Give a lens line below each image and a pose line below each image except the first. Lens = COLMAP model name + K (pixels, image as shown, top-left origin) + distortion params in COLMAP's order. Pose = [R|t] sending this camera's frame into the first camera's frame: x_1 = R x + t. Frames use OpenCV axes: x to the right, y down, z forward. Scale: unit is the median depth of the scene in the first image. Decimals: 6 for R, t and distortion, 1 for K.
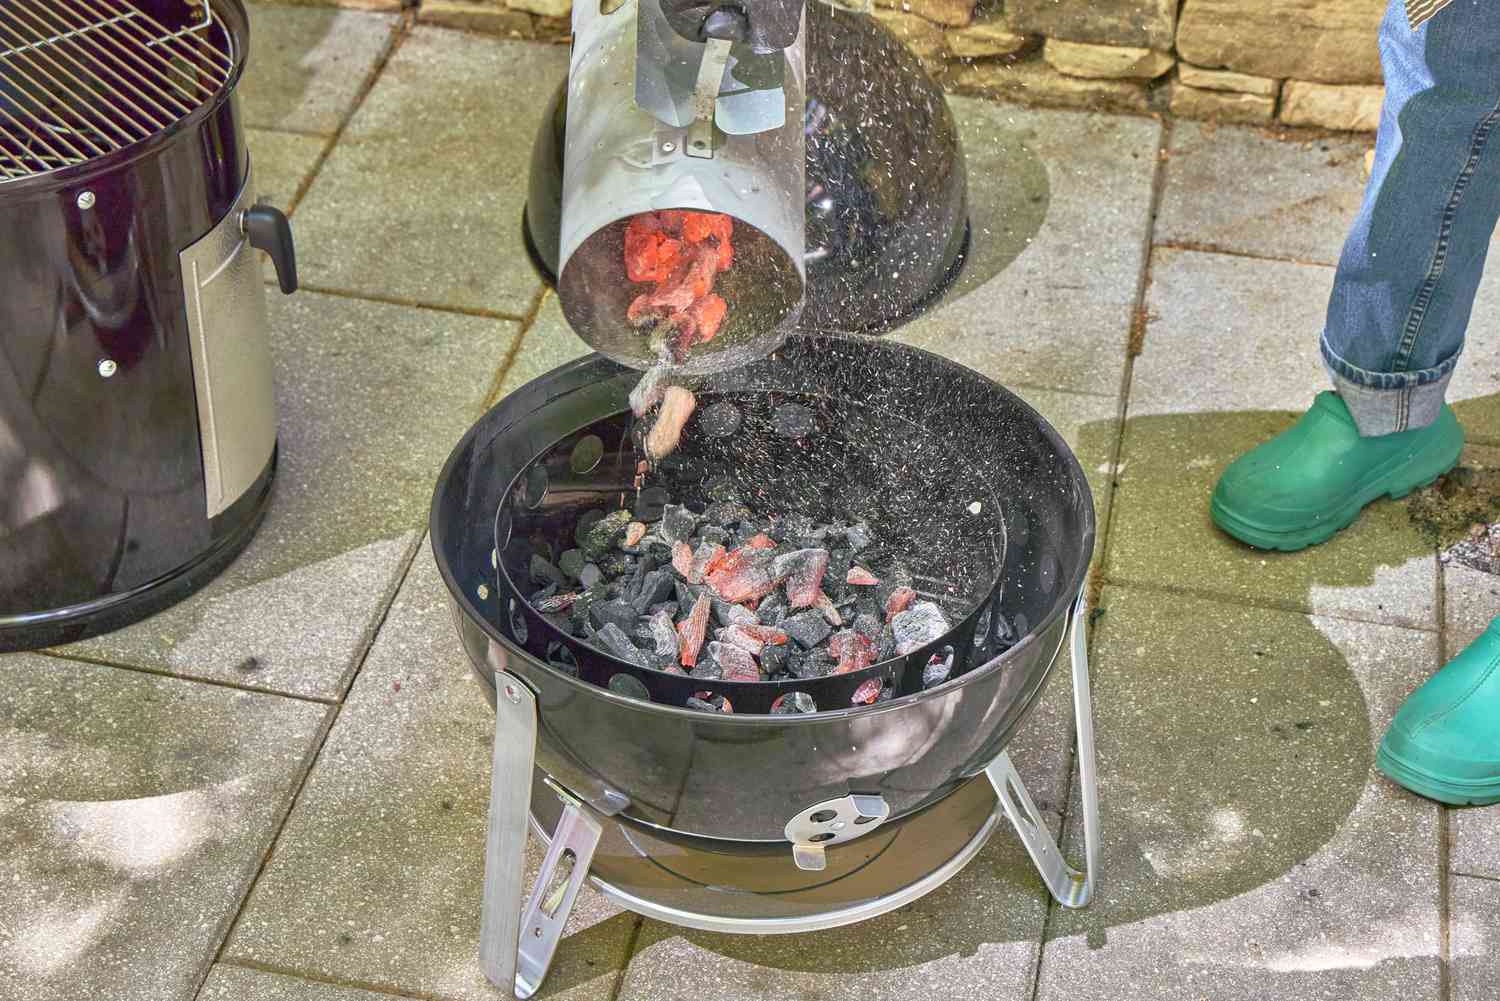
lens RADIAL K [[4666.7, 0, 750.0], [0, 4666.7, 500.5], [0, 0, 1]] dist [-0.008945, 1.340370]
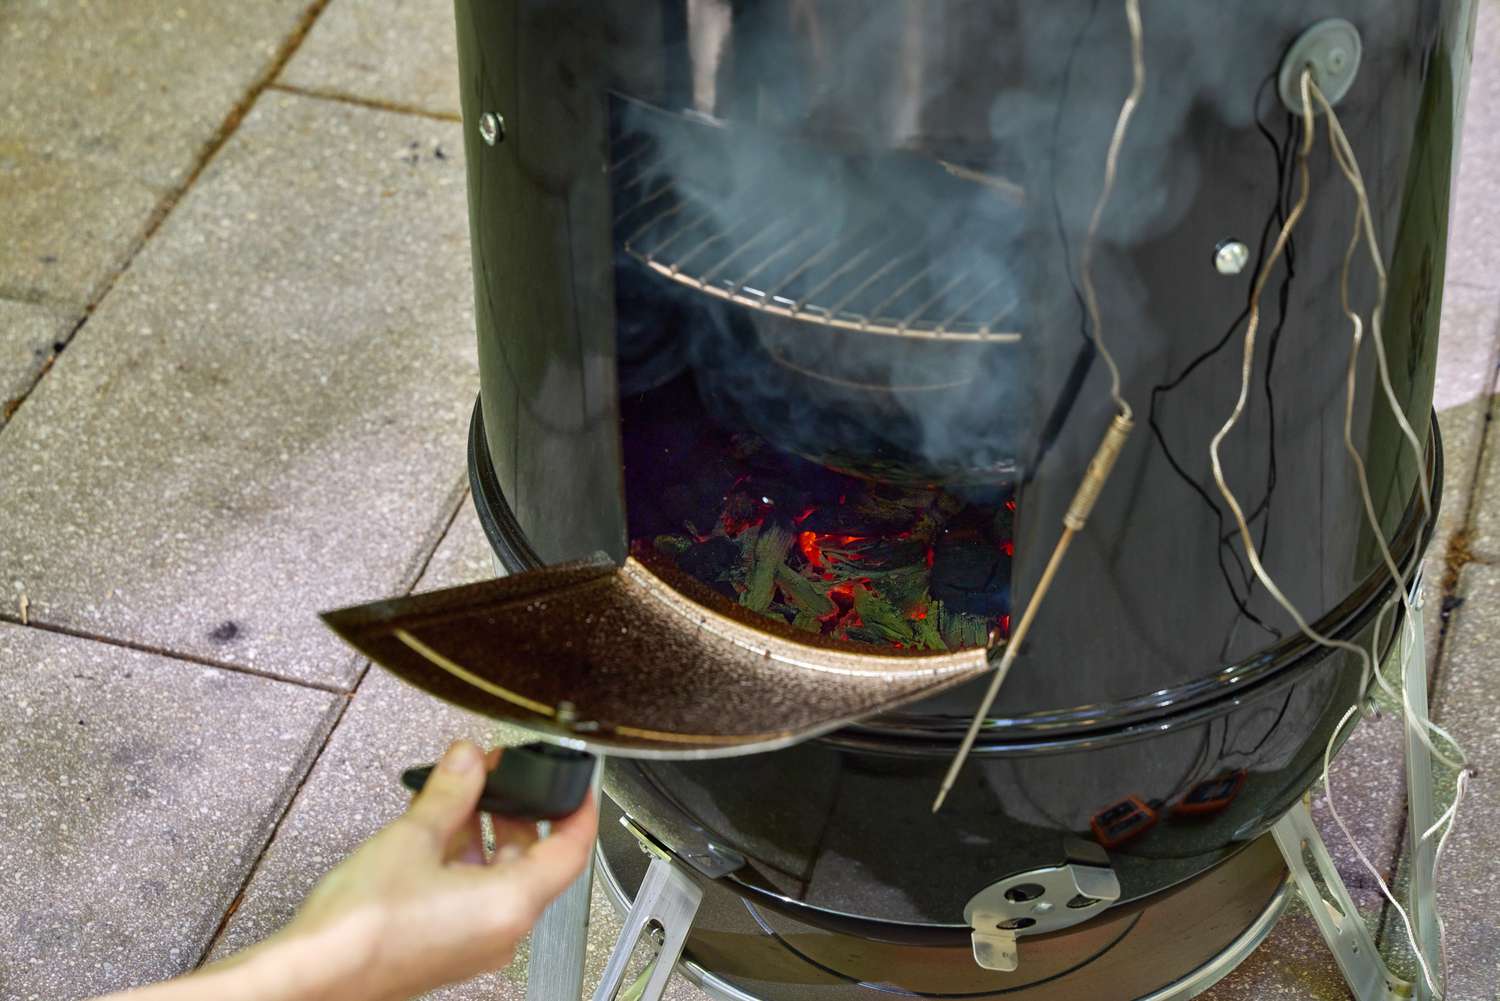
lens RADIAL K [[4666.7, 0, 750.0], [0, 4666.7, 500.5], [0, 0, 1]] dist [-0.008945, 1.340370]
pose [[0.993419, 0.039123, -0.107646, 0.046200], [-0.035372, 0.998706, 0.036544, -0.013076], [0.108936, -0.032496, 0.993517, 0.310081]]
